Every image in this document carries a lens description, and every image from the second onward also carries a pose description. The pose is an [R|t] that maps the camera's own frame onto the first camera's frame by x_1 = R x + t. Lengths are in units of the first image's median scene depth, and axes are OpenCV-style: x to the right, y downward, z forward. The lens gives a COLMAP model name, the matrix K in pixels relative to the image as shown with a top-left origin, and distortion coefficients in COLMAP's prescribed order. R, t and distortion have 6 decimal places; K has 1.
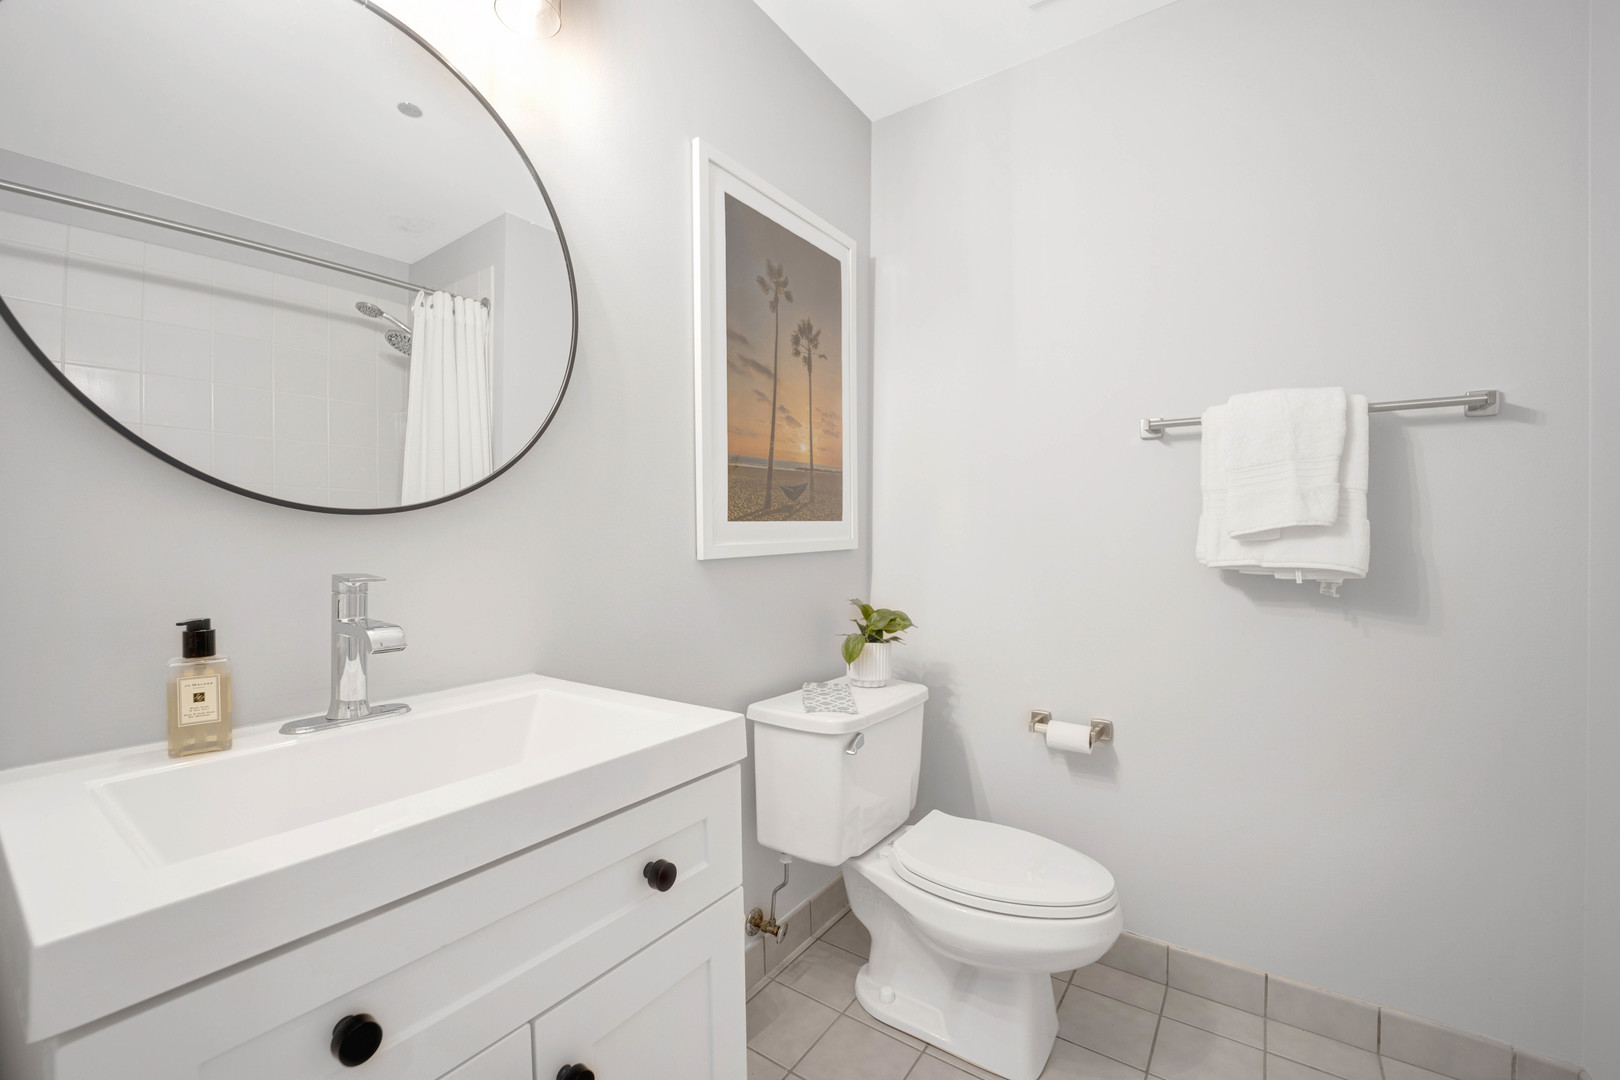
lens RADIAL K [[663.5, 0, 804.9], [0, 663.5, 540.8], [0, 0, 1]] dist [-0.022723, 0.000829]
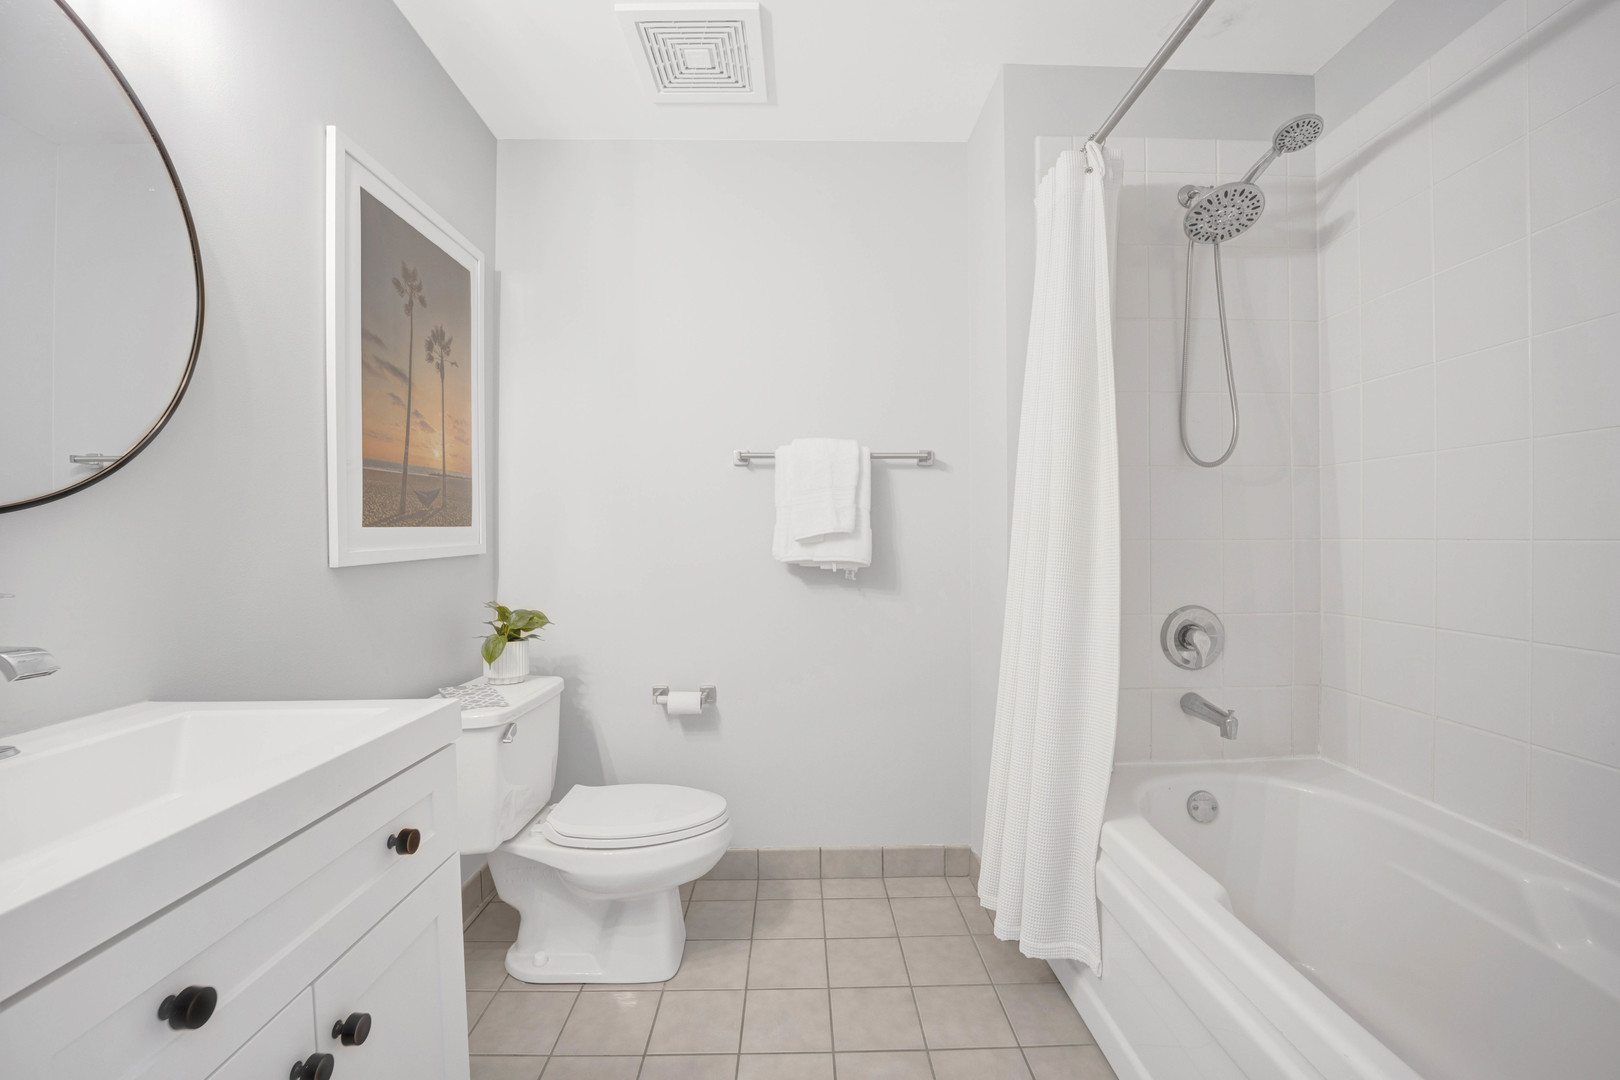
lens RADIAL K [[663.5, 0, 814.6], [0, 663.5, 541.7], [0, 0, 1]] dist [-0.022723, 0.000829]
pose [[0.803841, -0.006983, 0.594804, -0.154436], [0.009104, 0.999958, -0.000564, -0.001462], [-0.594775, 0.005868, 0.803871, -0.158498]]
